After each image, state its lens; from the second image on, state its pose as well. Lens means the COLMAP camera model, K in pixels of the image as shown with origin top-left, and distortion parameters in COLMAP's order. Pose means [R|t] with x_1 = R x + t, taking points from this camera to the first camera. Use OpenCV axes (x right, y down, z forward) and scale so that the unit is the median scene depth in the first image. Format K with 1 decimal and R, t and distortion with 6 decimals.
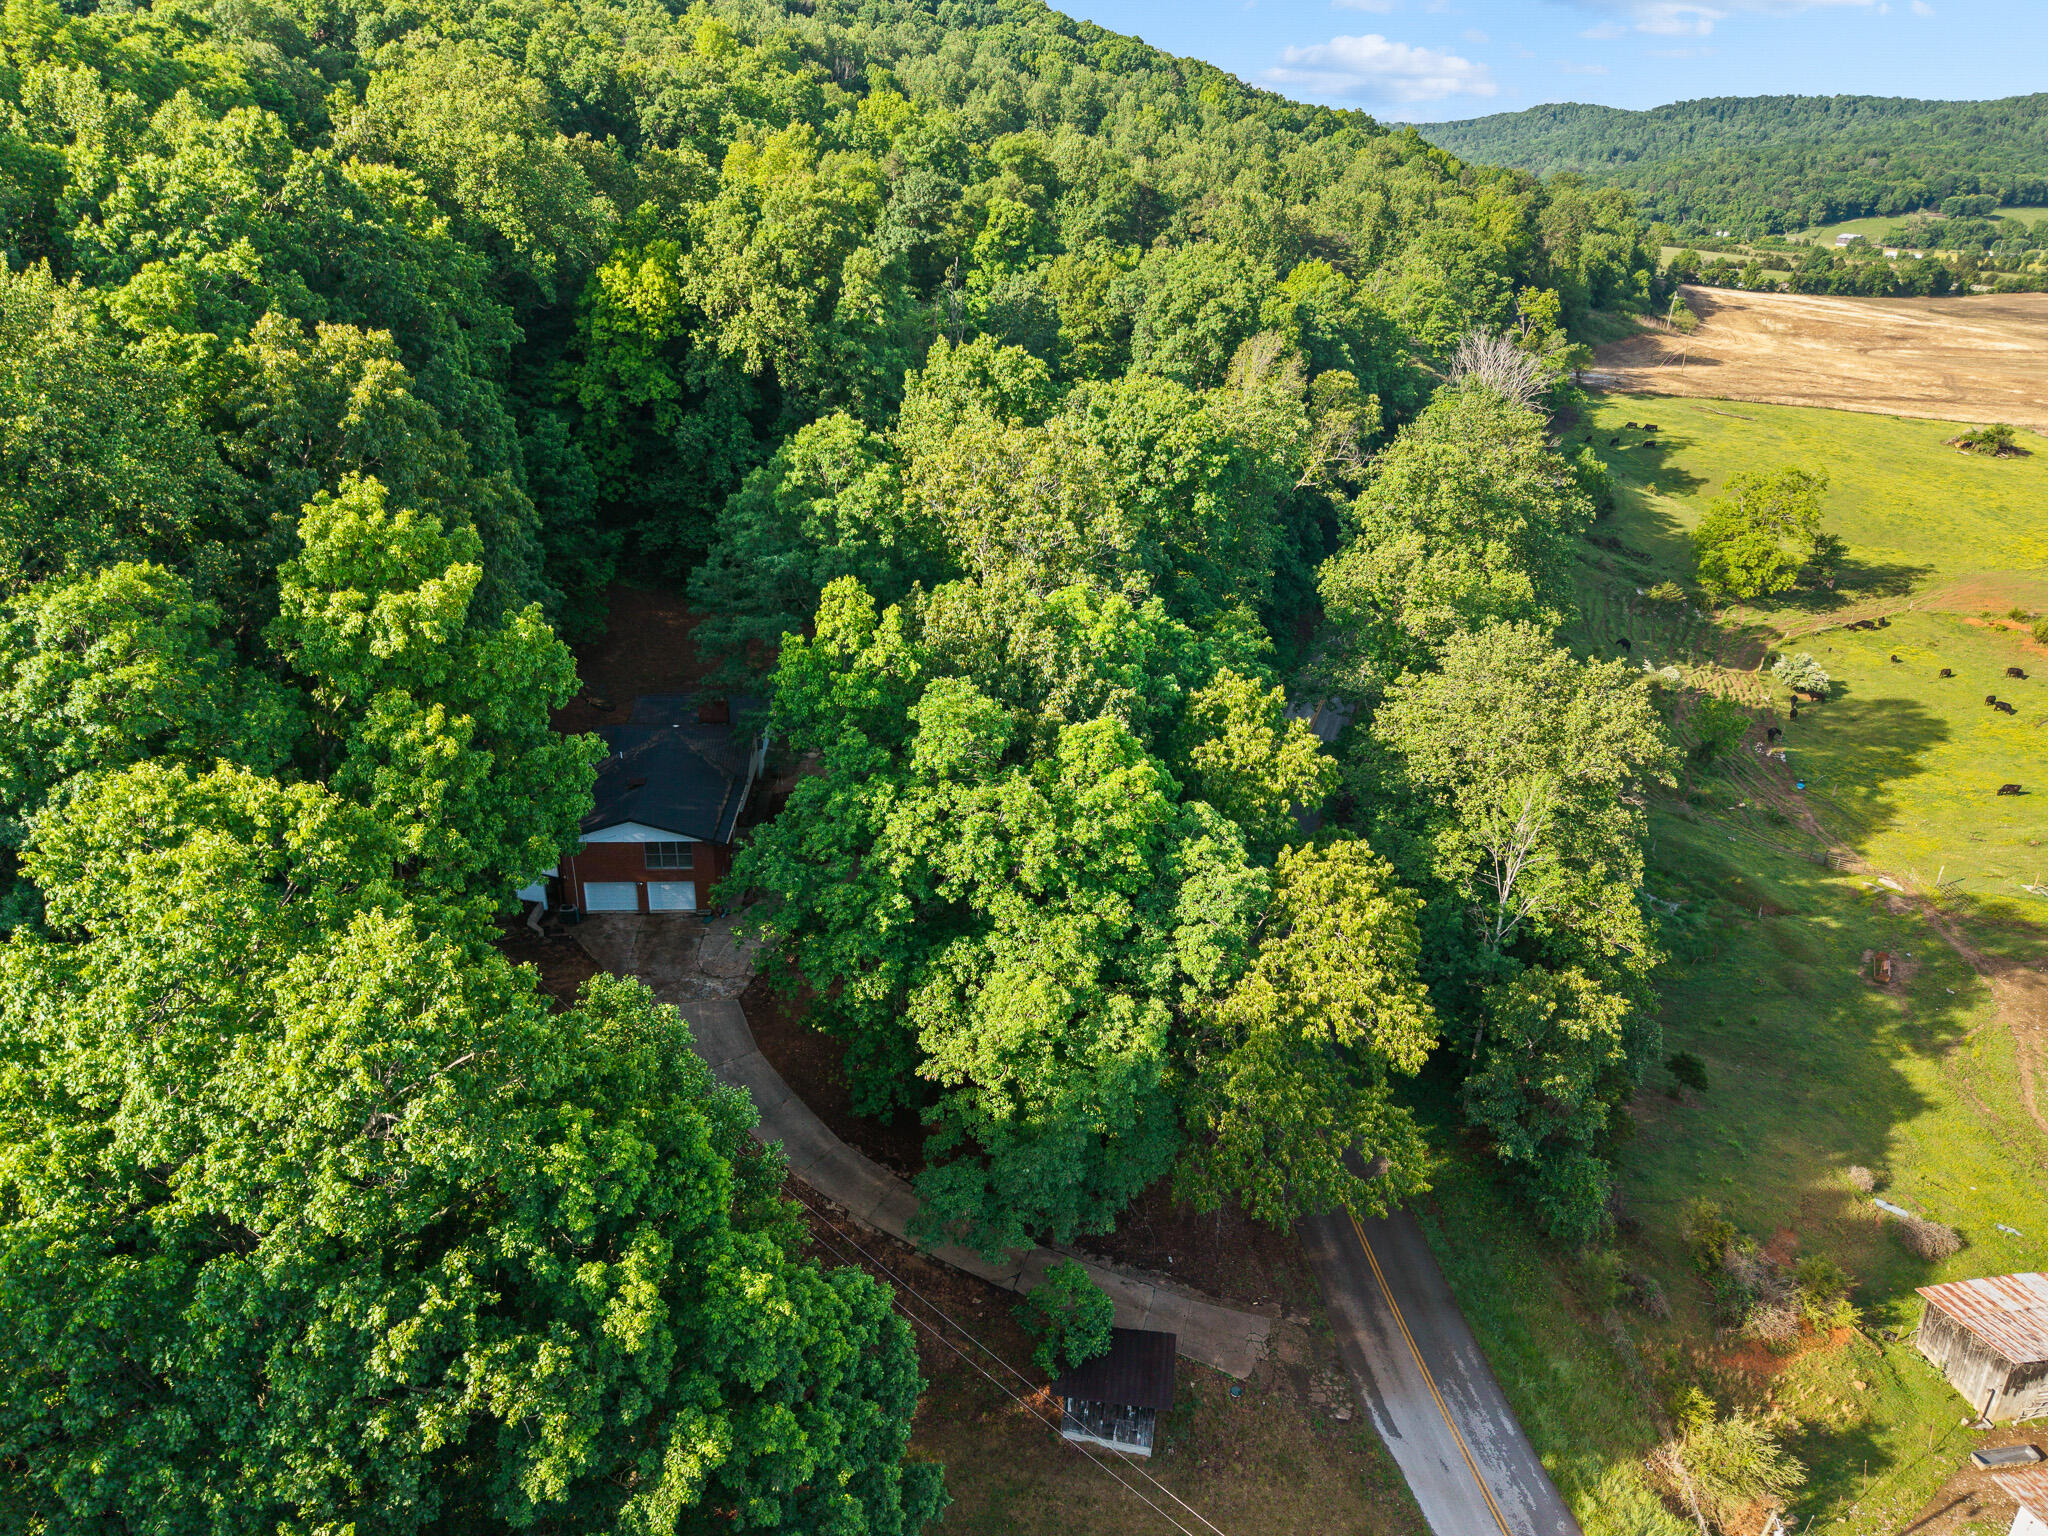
lens RADIAL K [[1393.6, 0, 1024.0], [0, 1393.6, 768.0], [0, 0, 1]] dist [-0.000257, -0.004221]
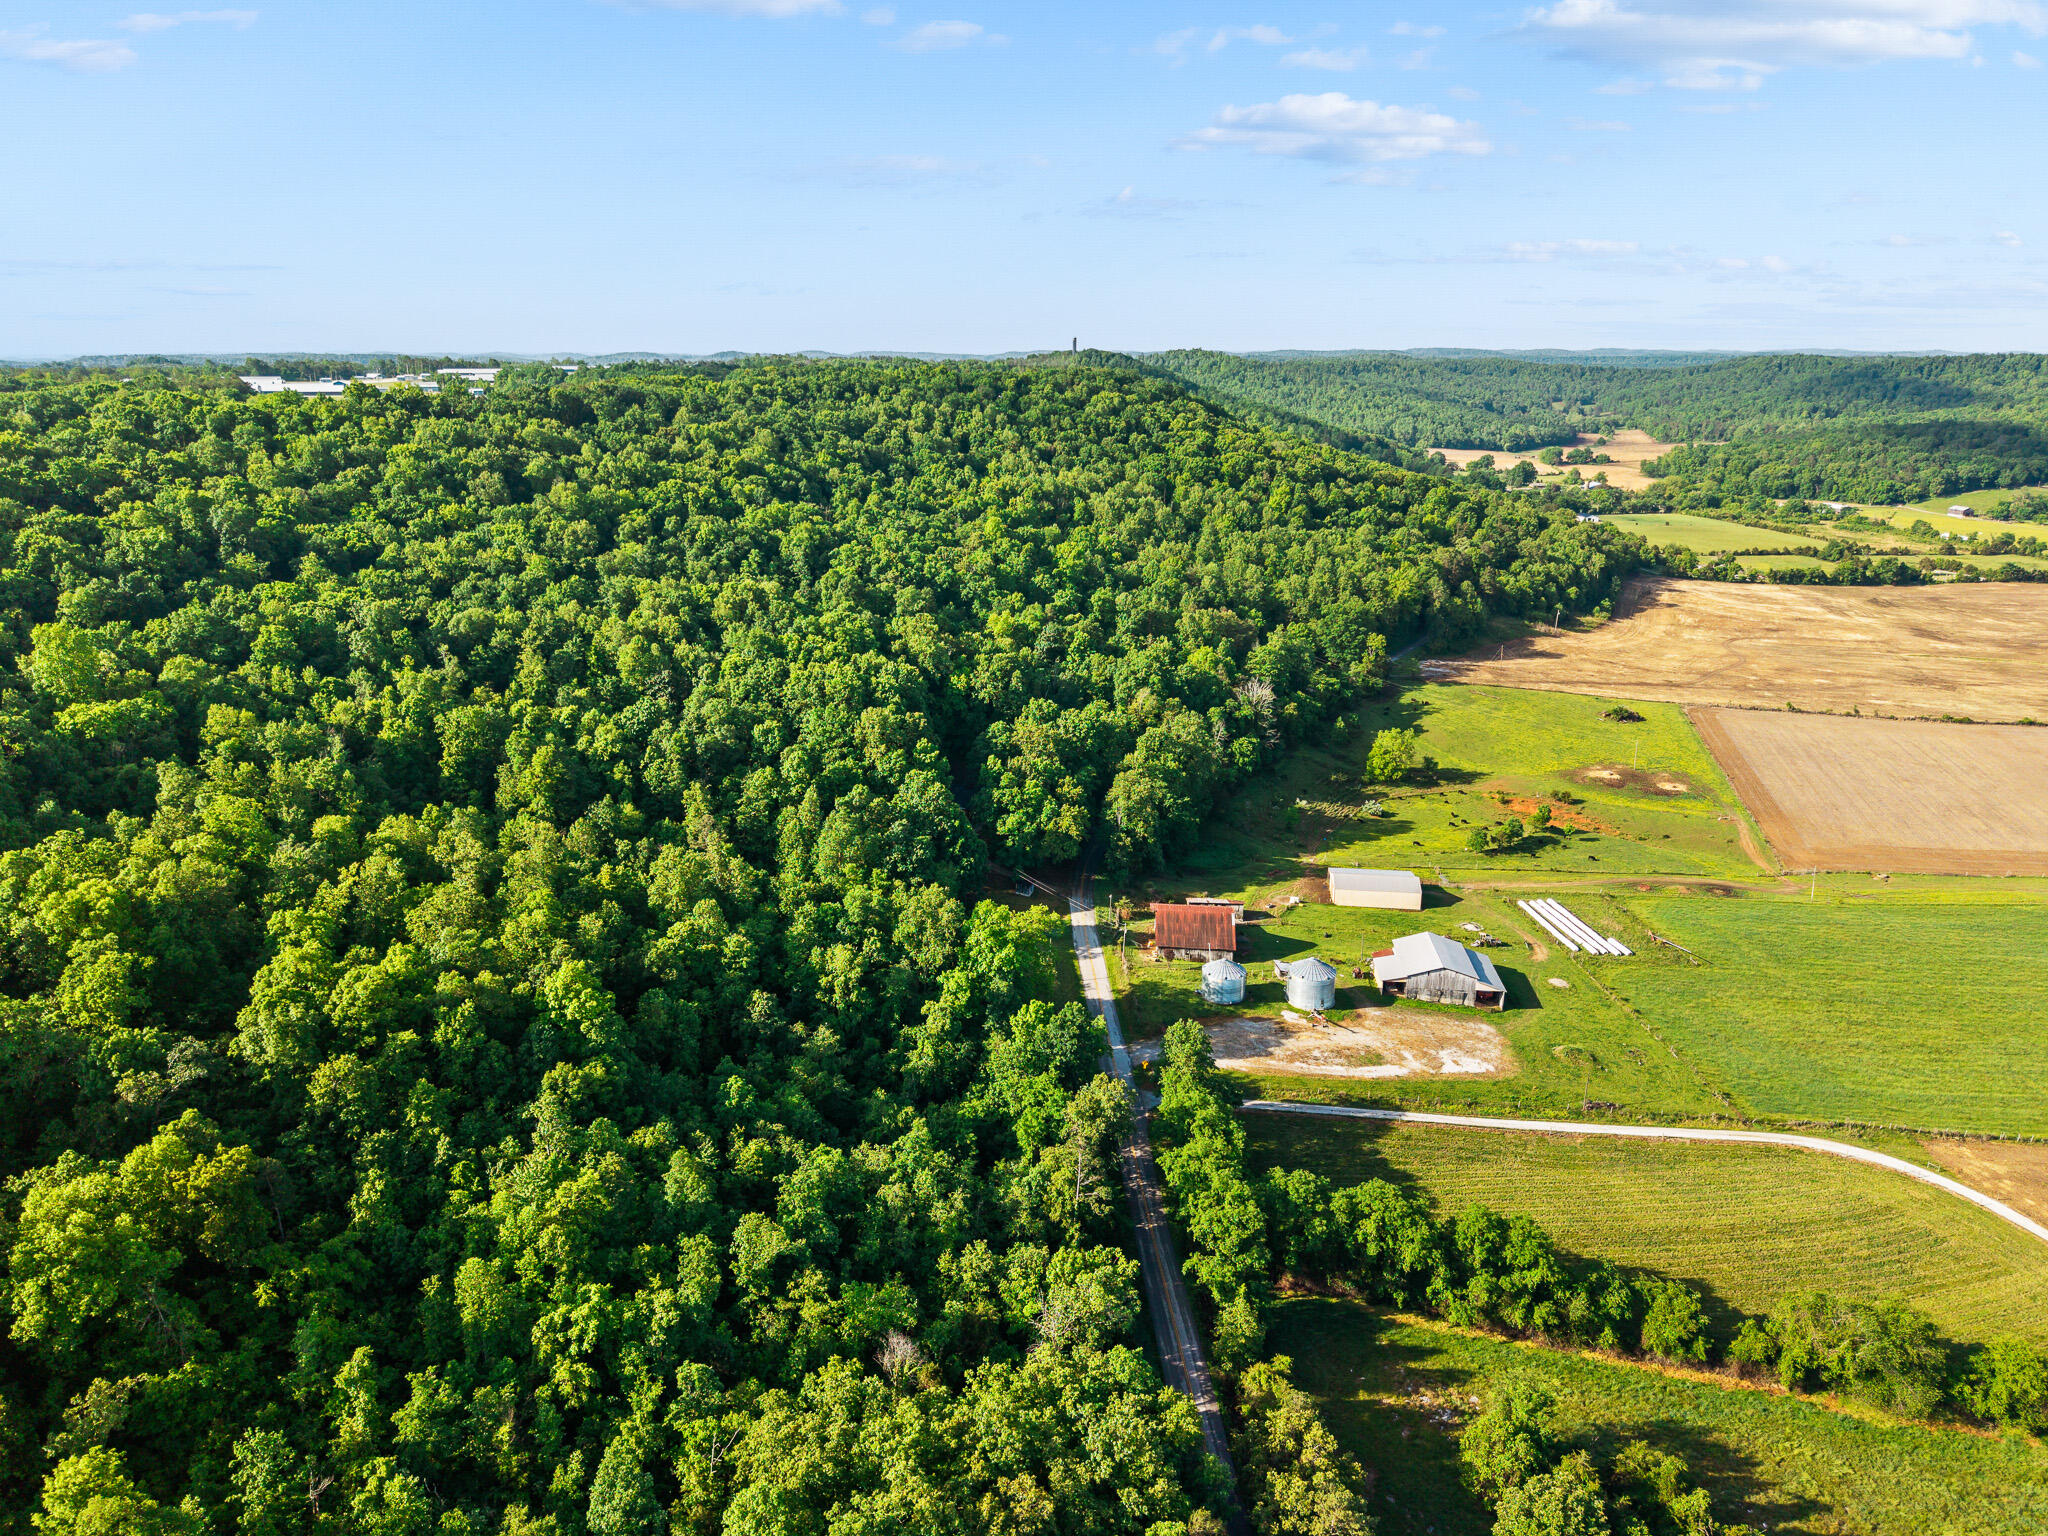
lens RADIAL K [[1393.6, 0, 1024.0], [0, 1393.6, 768.0], [0, 0, 1]] dist [-0.000257, -0.004221]
pose [[0.980761, 0.043365, -0.190337, 0.754471], [-0.068490, 0.989474, -0.127479, 0.442340], [0.182805, 0.138063, 0.973407, -3.151721]]
